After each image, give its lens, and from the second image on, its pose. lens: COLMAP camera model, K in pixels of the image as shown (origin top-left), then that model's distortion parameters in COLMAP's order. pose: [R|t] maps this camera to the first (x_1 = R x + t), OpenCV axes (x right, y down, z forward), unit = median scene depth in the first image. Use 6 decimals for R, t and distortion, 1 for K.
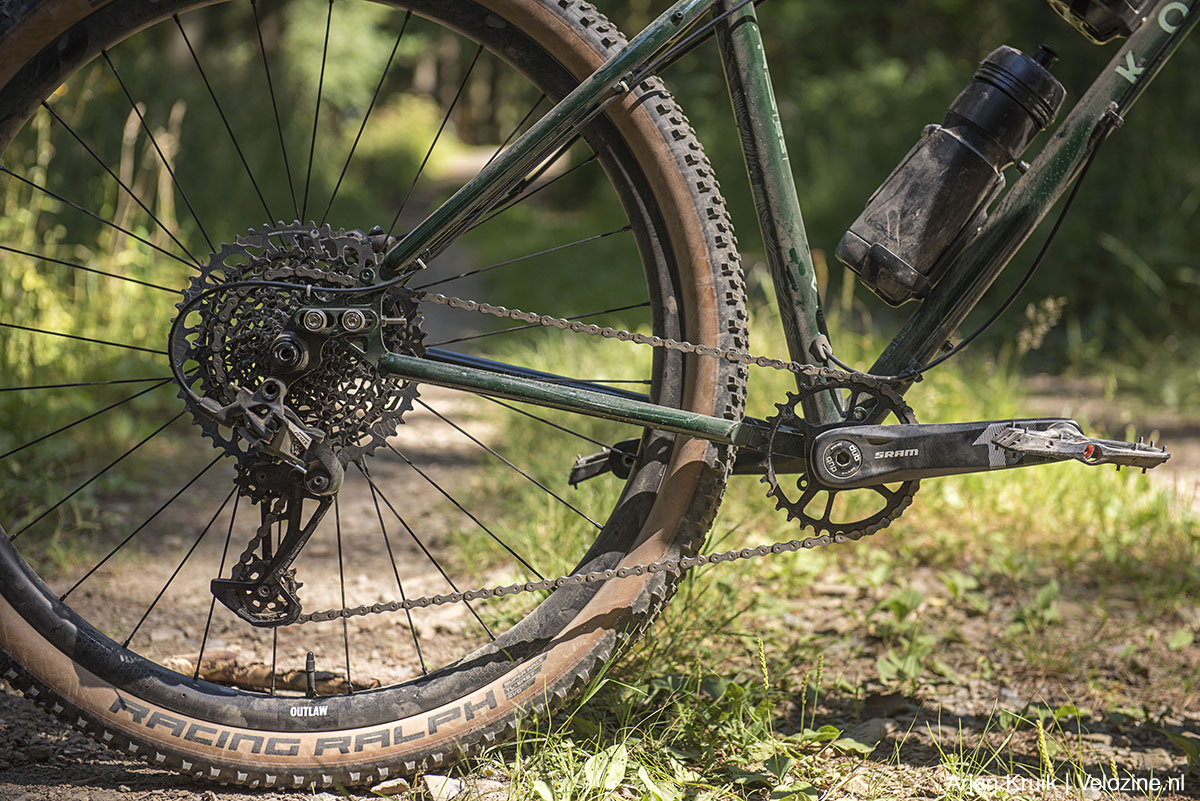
lens RADIAL K [[2420.5, 0, 600.0], [0, 2420.5, 400.5], [0, 0, 1]] dist [0.038068, 0.126618]
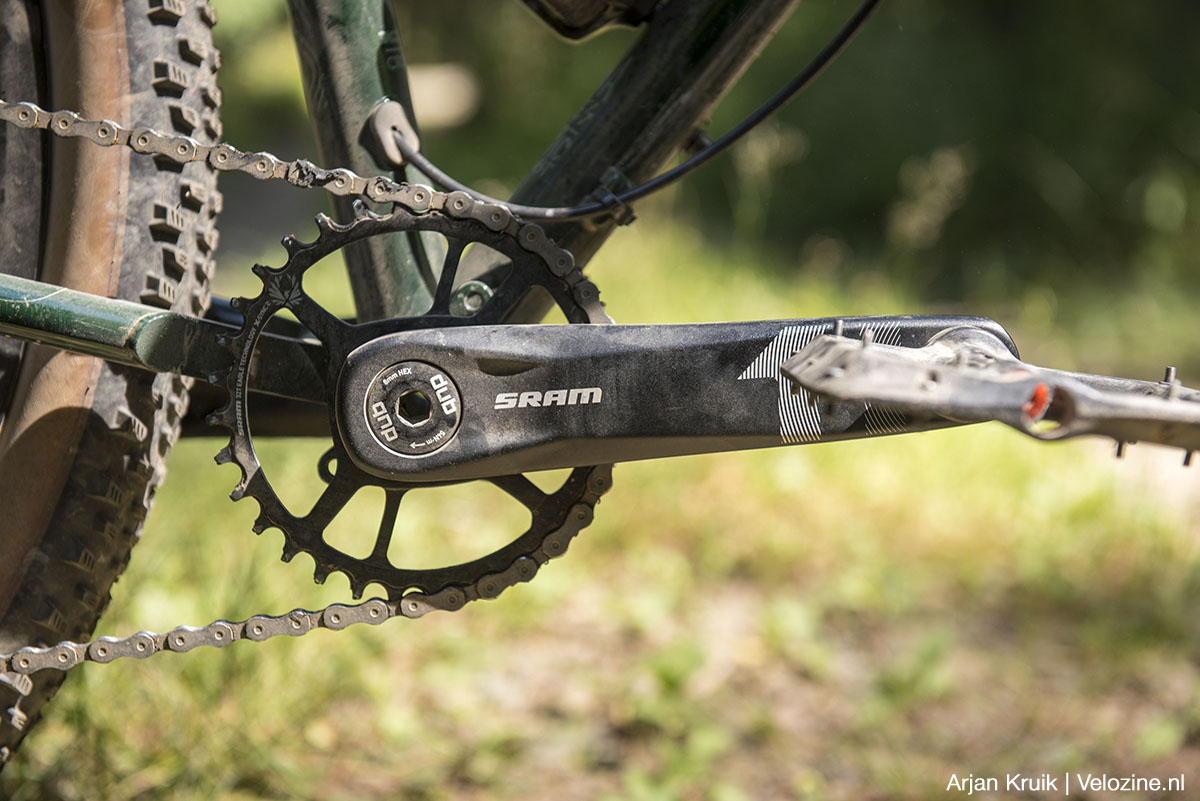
lens RADIAL K [[2486.7, 0, 600.0], [0, 2486.7, 400.5], [0, 0, 1]] dist [-0.174483, -0.129467]
pose [[0.999097, 0.018412, 0.038288, 0.115130], [-0.019384, 0.999495, 0.025190, 0.011980], [-0.037805, -0.025909, 0.998949, 0.594929]]
